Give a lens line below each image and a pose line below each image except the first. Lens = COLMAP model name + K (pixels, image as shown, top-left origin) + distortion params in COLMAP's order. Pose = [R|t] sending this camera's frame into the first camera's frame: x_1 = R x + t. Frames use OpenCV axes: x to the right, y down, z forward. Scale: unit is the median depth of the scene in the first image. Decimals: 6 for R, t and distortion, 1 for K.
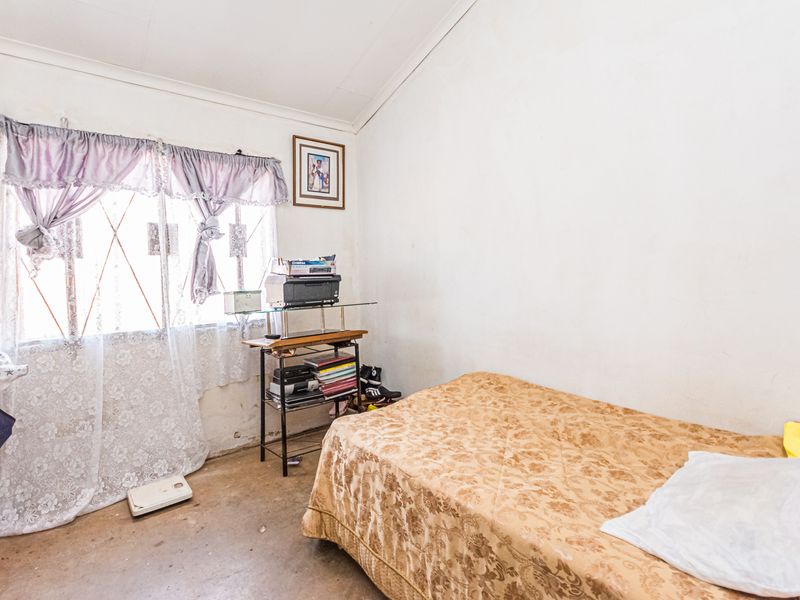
lens RADIAL K [[401.2, 0, 400.9], [0, 401.2, 297.4], [0, 0, 1]] dist [0.001674, 0.000395]
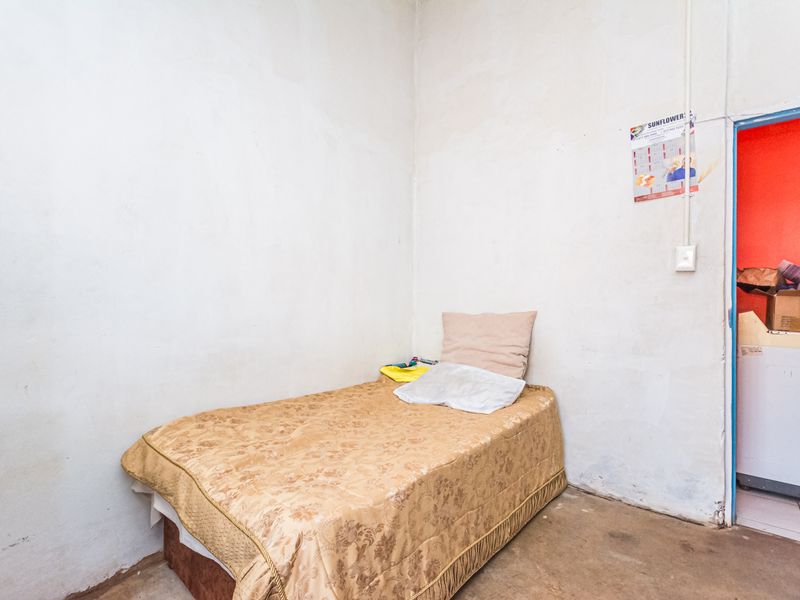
lens RADIAL K [[401.2, 0, 400.8], [0, 401.2, 300.5], [0, 0, 1]] dist [0.001674, 0.000395]
pose [[-0.200646, 0.025254, 0.979338, -0.900331], [0.030451, 0.999345, -0.019531, 0.014370], [-0.979190, 0.025903, -0.201284, 1.162486]]
